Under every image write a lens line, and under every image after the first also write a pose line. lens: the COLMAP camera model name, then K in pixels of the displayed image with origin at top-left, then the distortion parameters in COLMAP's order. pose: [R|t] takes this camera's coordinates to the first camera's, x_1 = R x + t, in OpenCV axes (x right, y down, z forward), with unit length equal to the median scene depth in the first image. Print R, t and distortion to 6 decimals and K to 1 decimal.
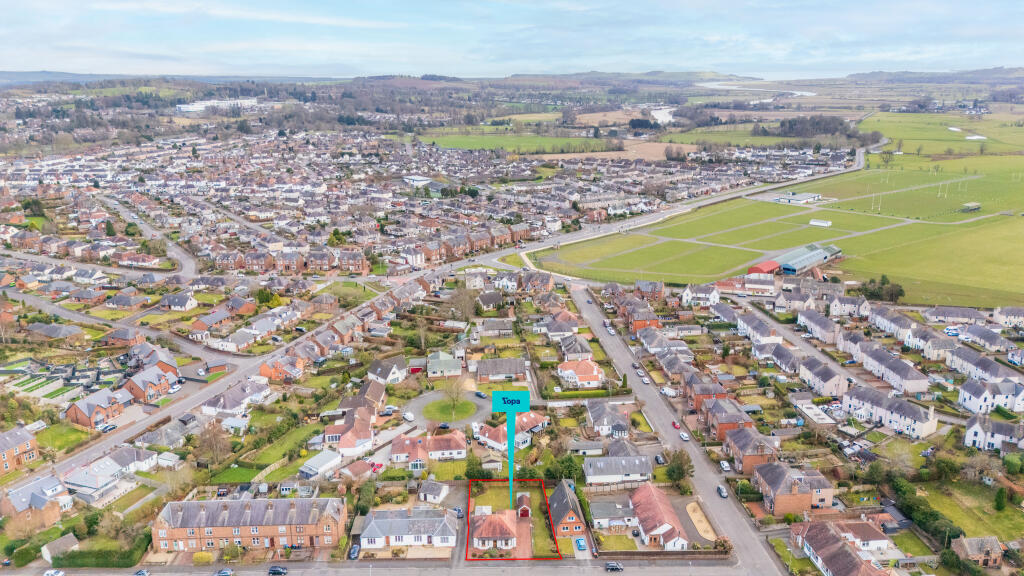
lens RADIAL K [[744.6, 0, 515.8], [0, 744.6, 289.2], [0, 0, 1]] dist [0.105382, -0.107445]
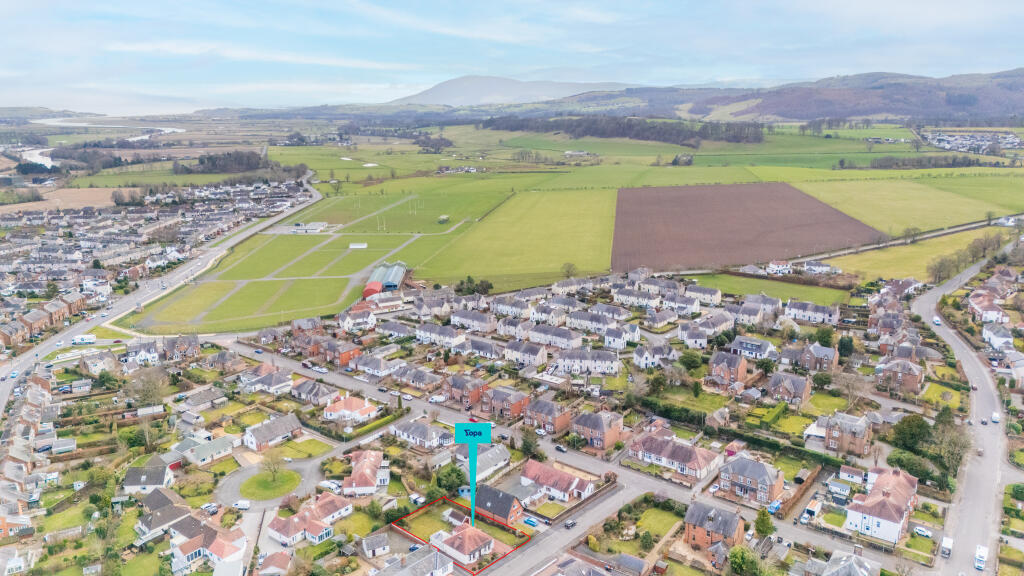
lens RADIAL K [[744.6, 0, 515.8], [0, 744.6, 289.2], [0, 0, 1]] dist [0.105382, -0.107445]
pose [[0.695878, -0.178745, 0.695560, -0.337286], [0.208926, 0.977027, 0.042056, -0.034181], [-0.687098, 0.116055, 0.717236, 0.069226]]
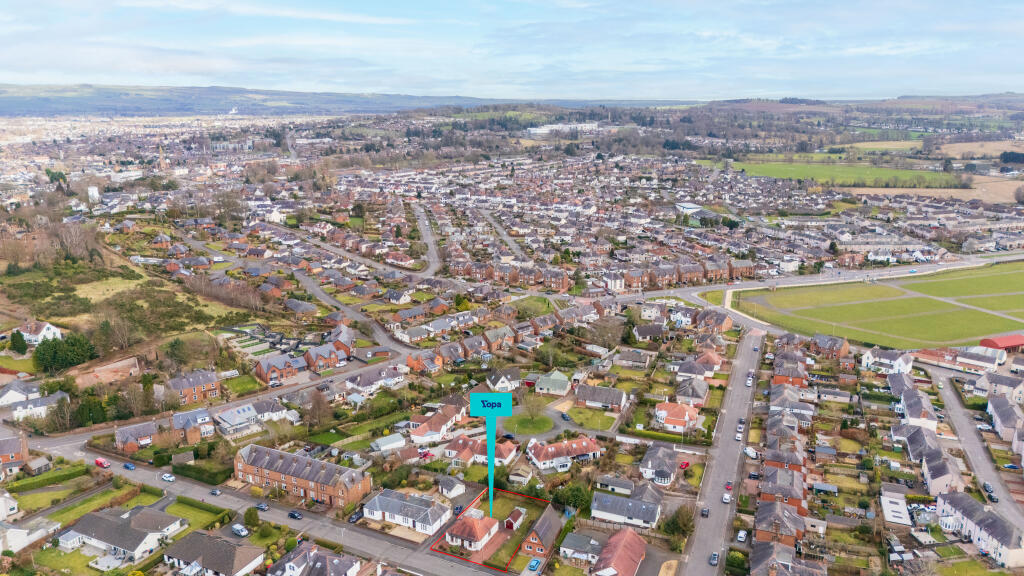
lens RADIAL K [[744.6, 0, 515.8], [0, 744.6, 289.2], [0, 0, 1]] dist [0.105382, -0.107445]
pose [[0.893859, 0.116834, -0.432859, 0.236423], [-0.128872, 0.991660, 0.001540, -0.020967], [0.429429, 0.054407, 0.901460, 0.008912]]
